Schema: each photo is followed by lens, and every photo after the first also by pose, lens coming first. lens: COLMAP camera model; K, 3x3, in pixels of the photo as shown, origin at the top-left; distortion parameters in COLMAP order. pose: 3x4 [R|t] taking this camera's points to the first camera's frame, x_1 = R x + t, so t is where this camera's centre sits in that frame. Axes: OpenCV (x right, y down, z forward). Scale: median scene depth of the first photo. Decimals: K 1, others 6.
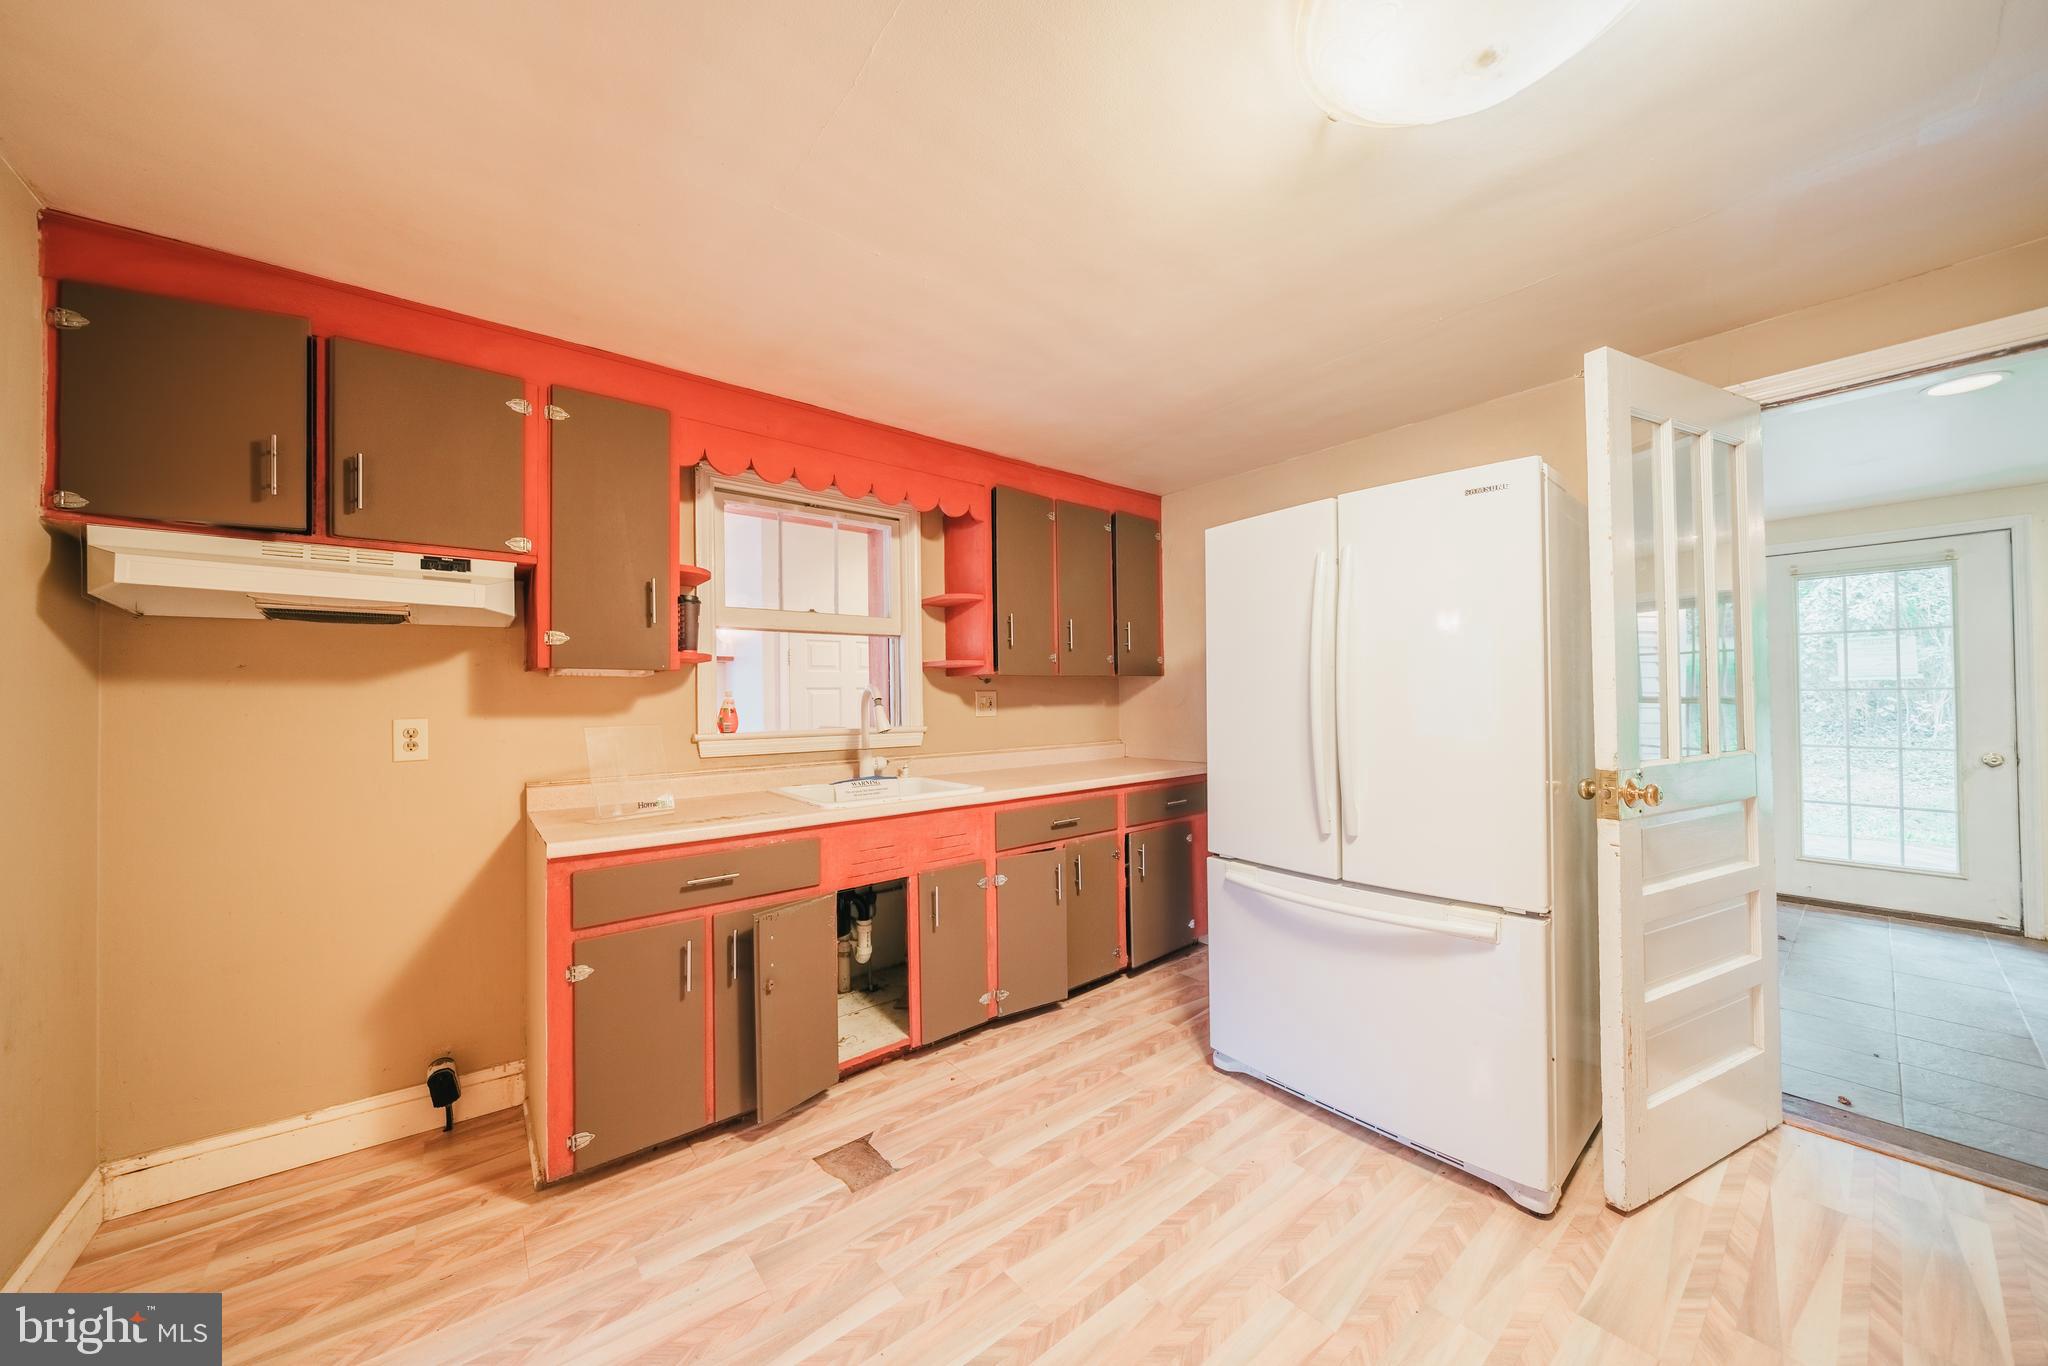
lens RADIAL K [[719.2, 0, 983.0], [0, 719.2, 692.4], [0, 0, 1]] dist [0.000199, 0.000046]
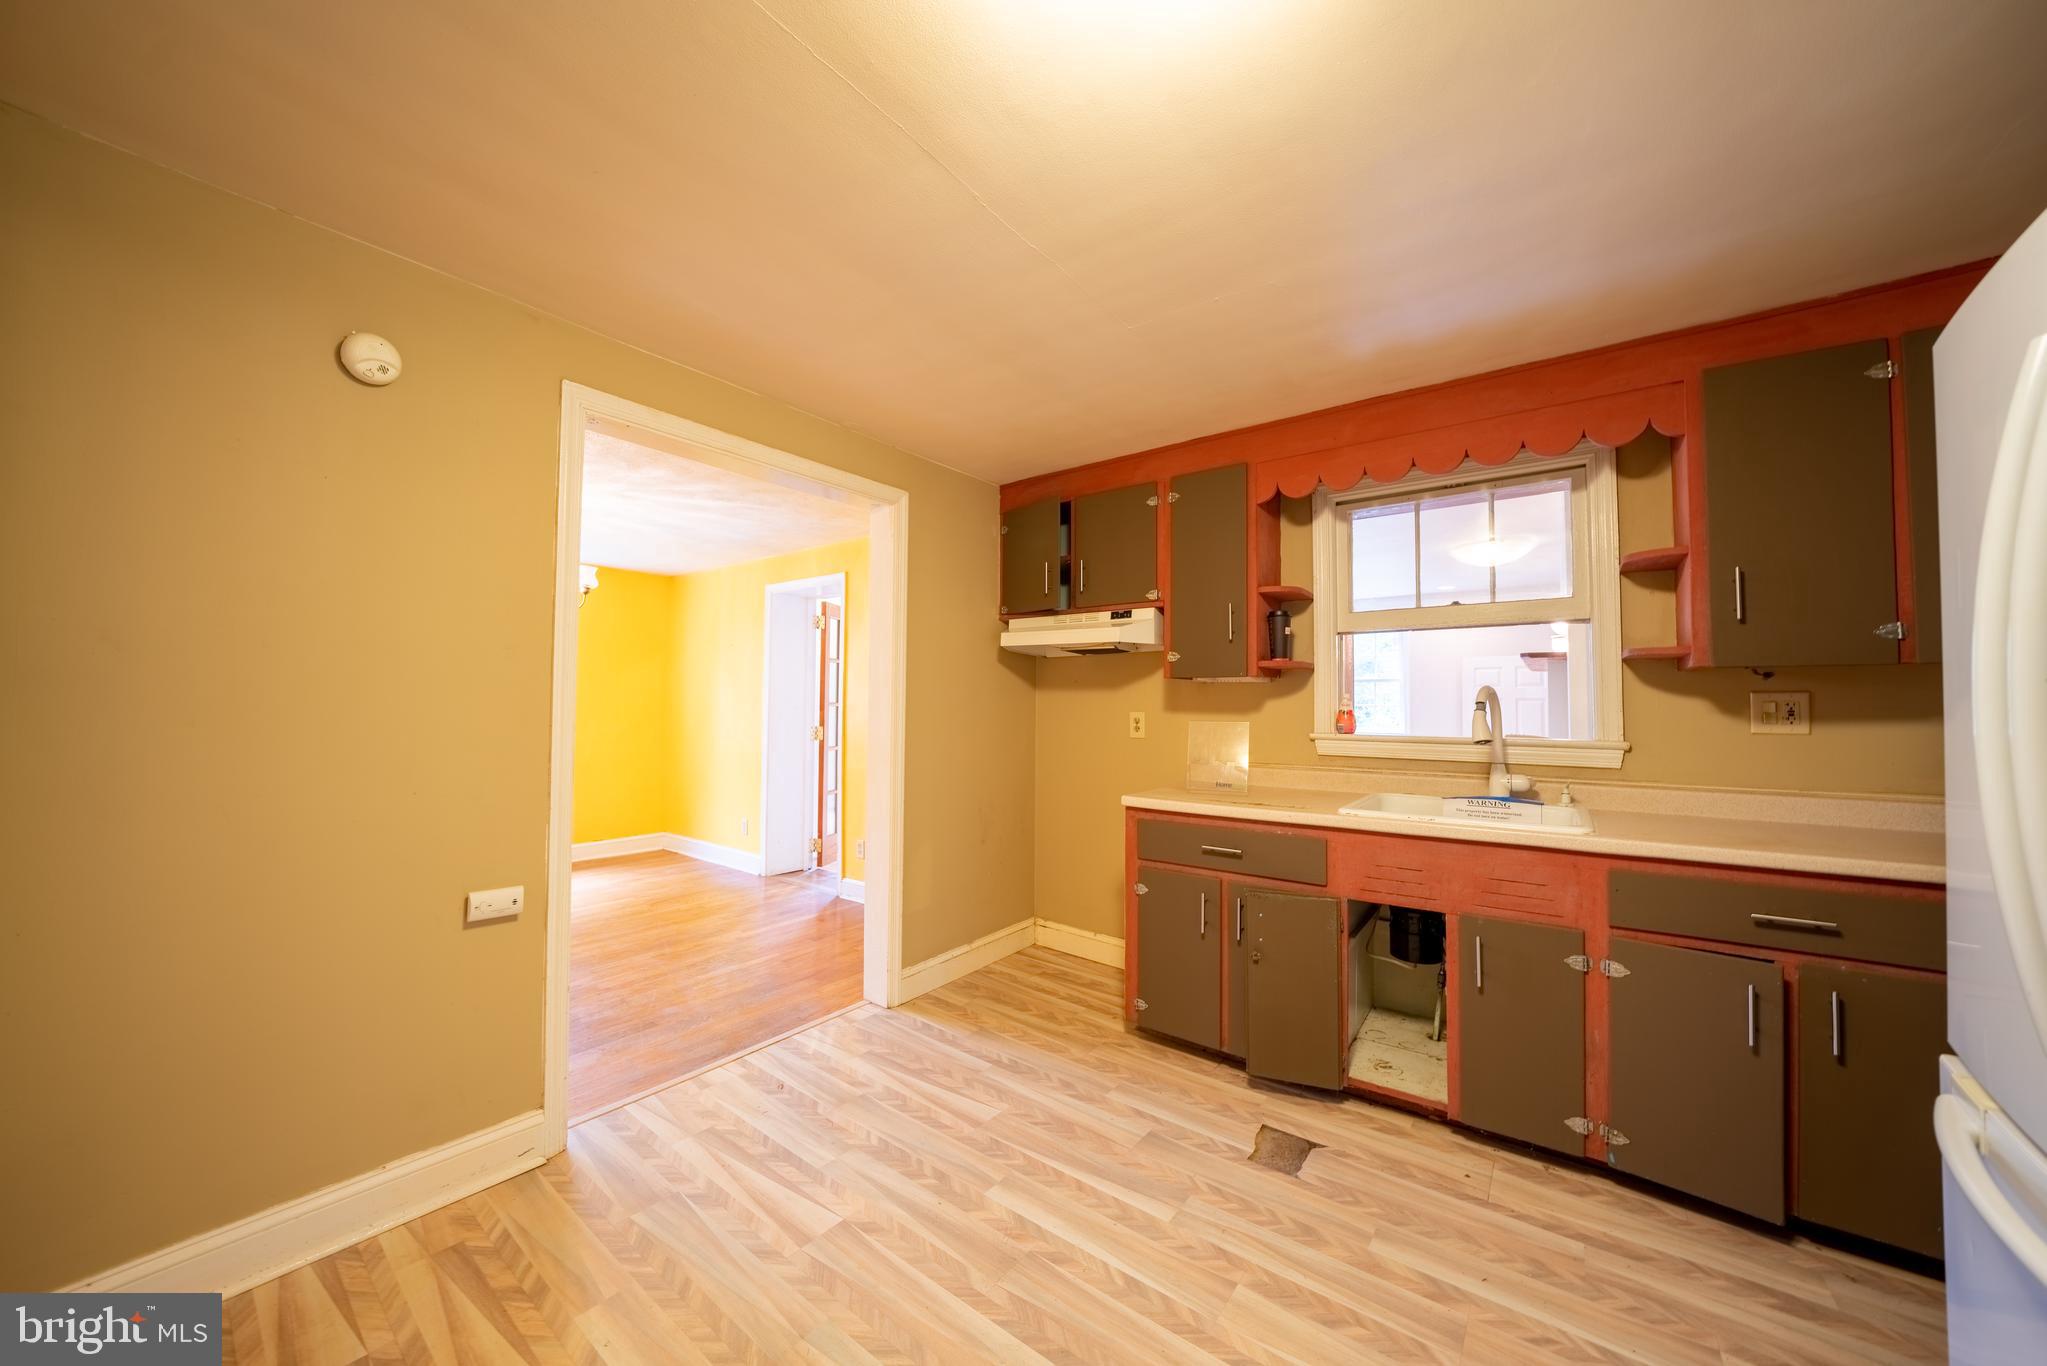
lens RADIAL K [[702.4, 0, 994.0], [0, 702.4, 688.0], [0, 0, 1]] dist [-0.008765, -0.000140]
pose [[0.237291, -0.008586, -0.971401, 0.640847], [0.002594, 0.999963, -0.008205, -0.003959], [0.971435, -0.000573, 0.237304, 0.323808]]
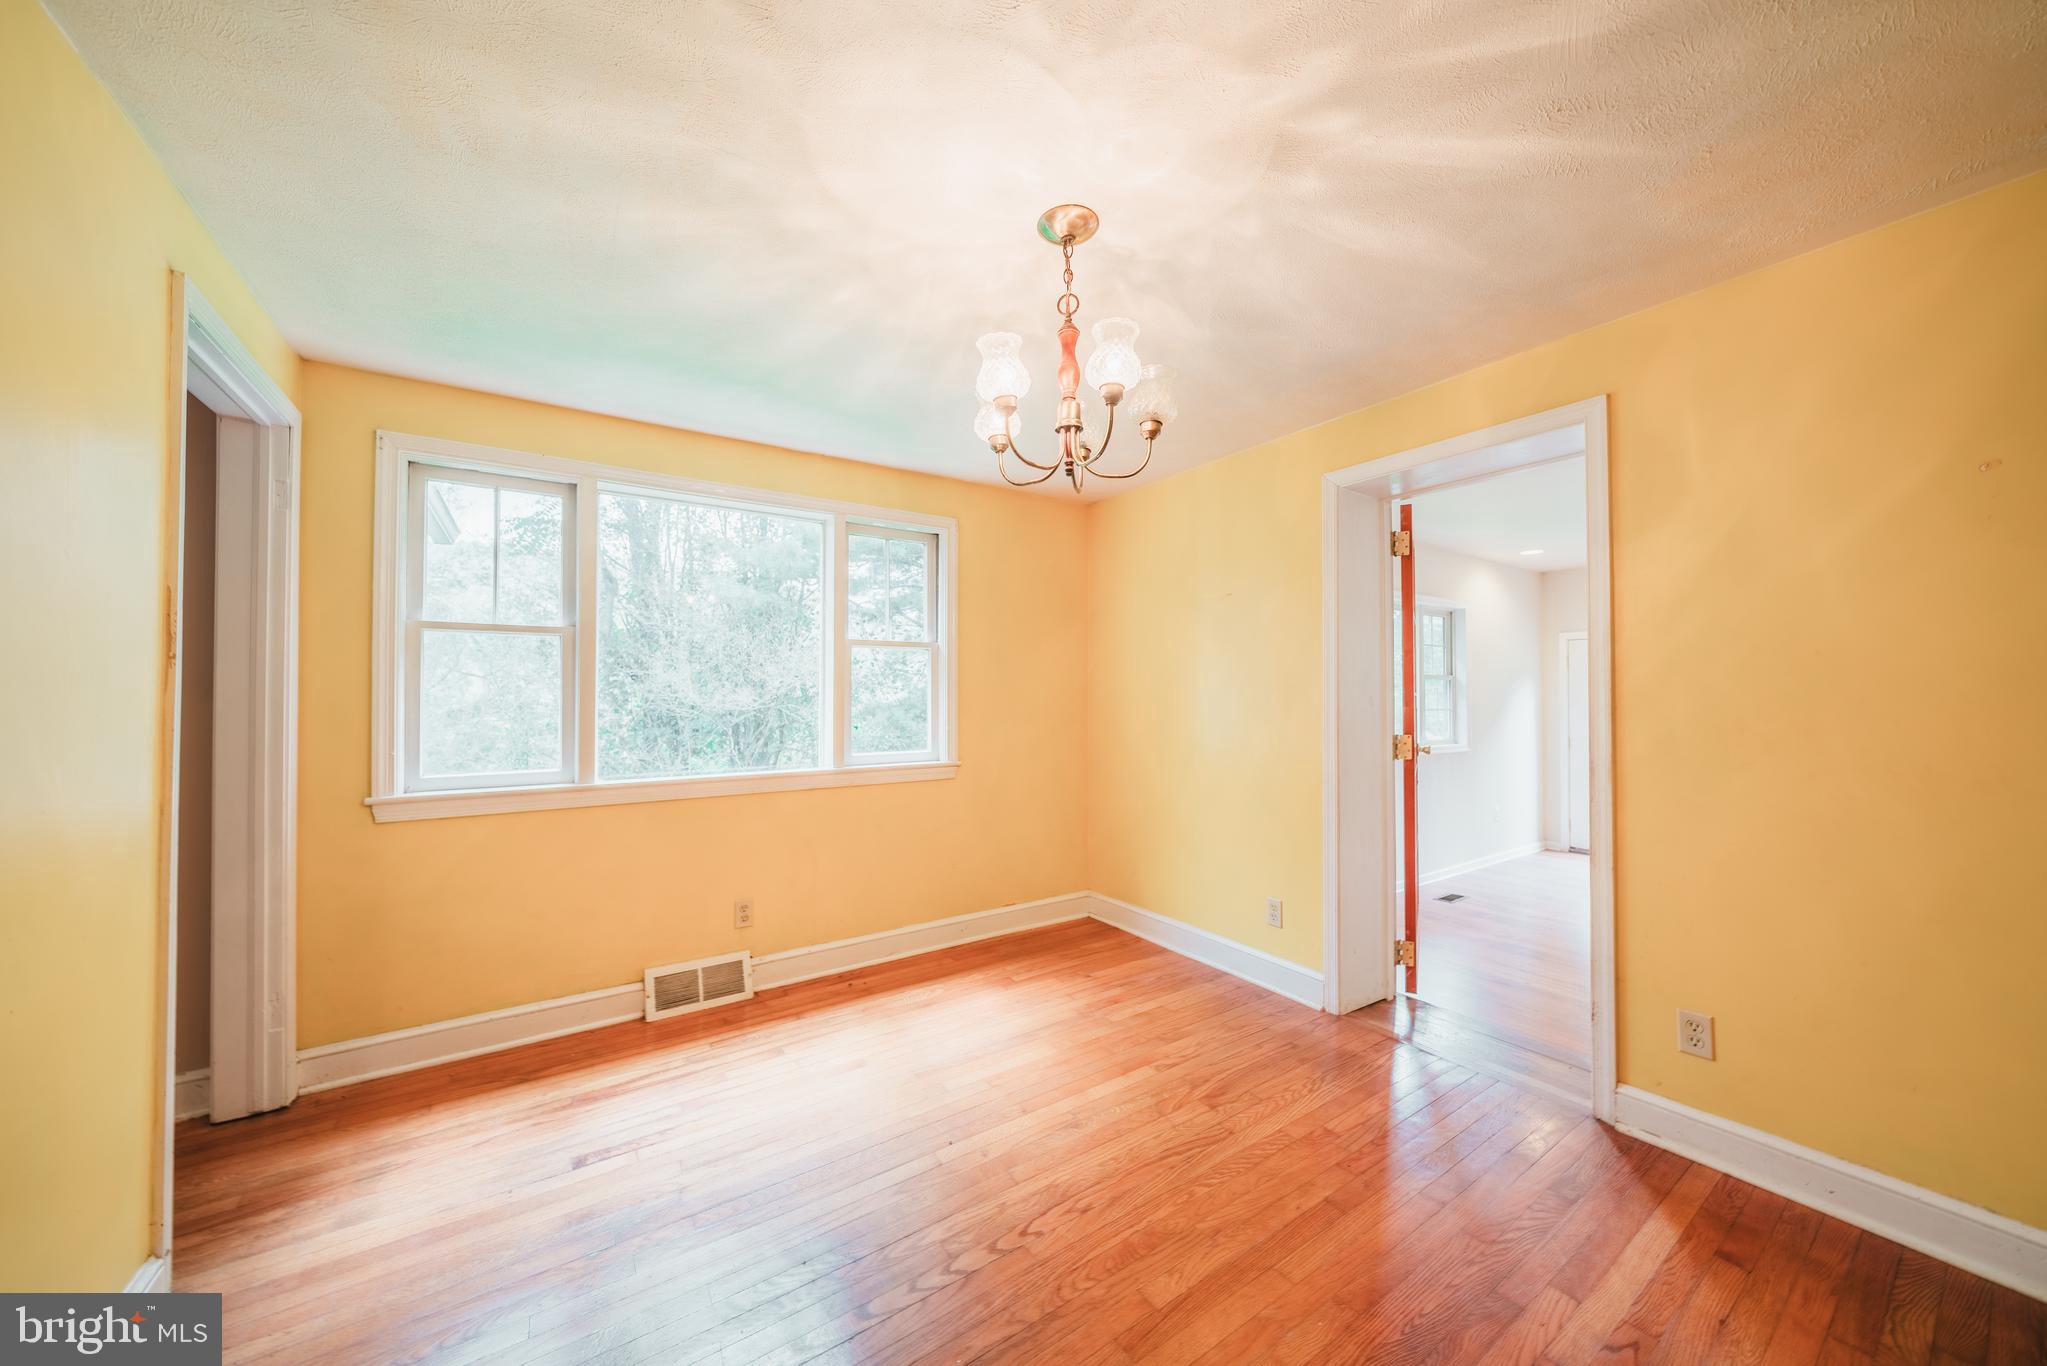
lens RADIAL K [[698.5, 0, 1010.3], [0, 698.5, 686.7], [0, 0, 1]] dist [-0.002885, -0.000298]
pose [[-0.076158, -0.000390, -0.997096, -0.561593], [0.015846, 0.999873, -0.001601, 0.009545], [0.996970, -0.015922, -0.076142, -0.359489]]
